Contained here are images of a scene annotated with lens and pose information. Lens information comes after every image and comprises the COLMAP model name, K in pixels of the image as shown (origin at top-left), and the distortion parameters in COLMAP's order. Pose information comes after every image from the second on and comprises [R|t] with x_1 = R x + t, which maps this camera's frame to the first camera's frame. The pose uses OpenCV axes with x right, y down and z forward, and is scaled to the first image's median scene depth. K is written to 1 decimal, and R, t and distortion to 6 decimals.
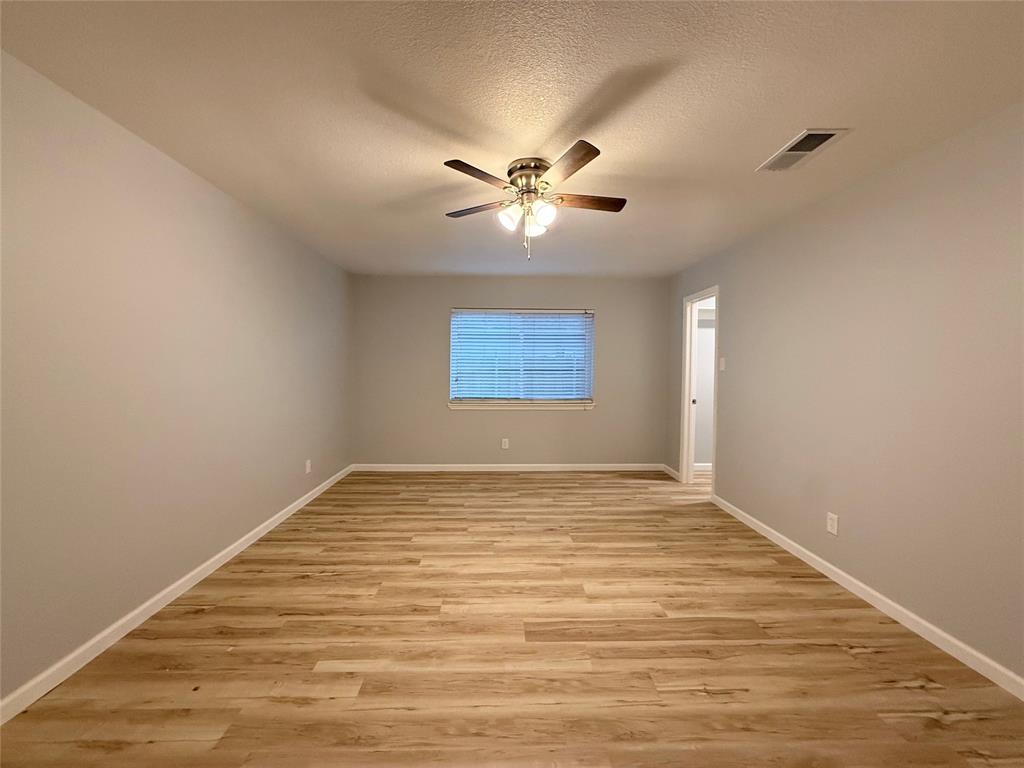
lens RADIAL K [[410.4, 0, 509.2], [0, 410.4, 384.2], [0, 0, 1]] dist [0.000670, 0.000232]
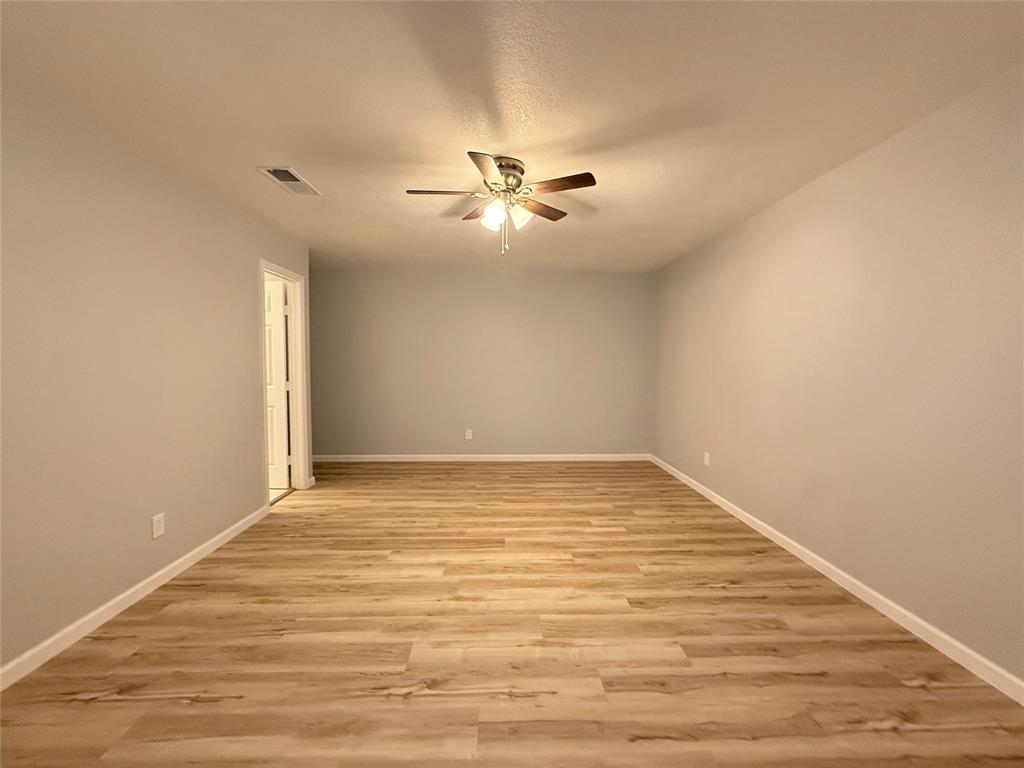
lens RADIAL K [[410.4, 0, 509.2], [0, 410.4, 384.2], [0, 0, 1]] dist [0.000670, 0.000232]
pose [[-0.999867, -0.015300, 0.005574, 0.017833], [-0.014670, 0.994945, 0.099347, -0.066083], [-0.007066, 0.099252, -0.995037, 1.773289]]
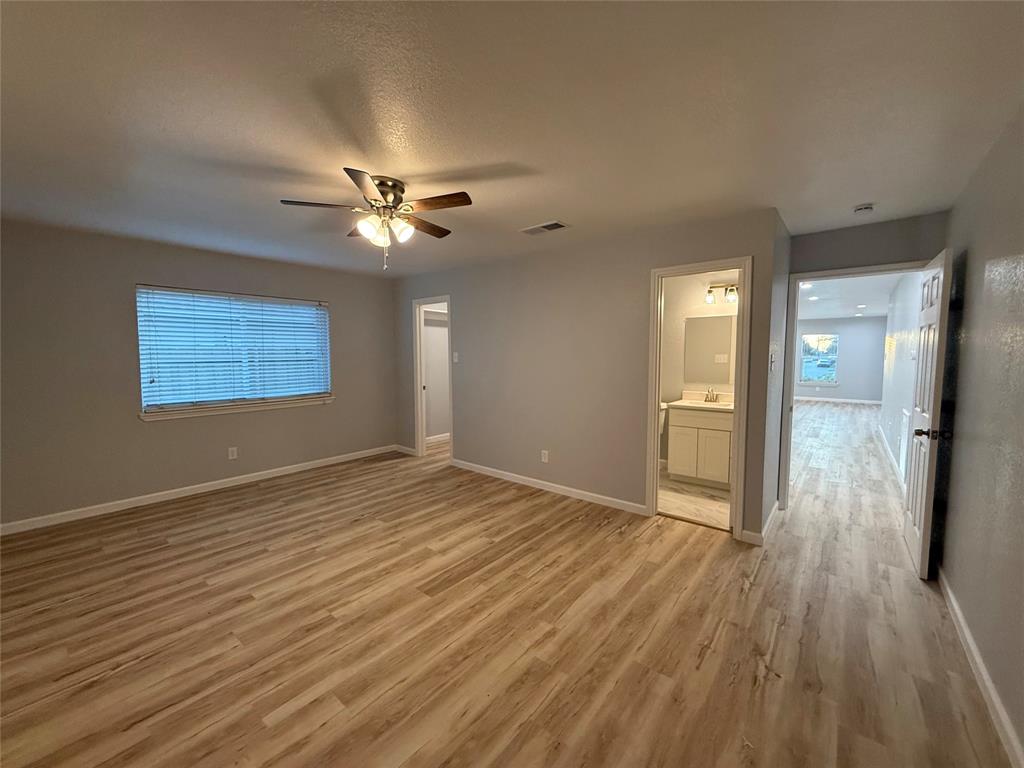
lens RADIAL K [[410.4, 0, 509.2], [0, 410.4, 384.2], [0, 0, 1]] dist [0.000670, 0.000232]
pose [[0.661735, -0.065279, 0.746891, -0.481945], [0.038742, 0.997849, 0.052888, -0.037250], [-0.748736, -0.006062, 0.662840, 0.026016]]
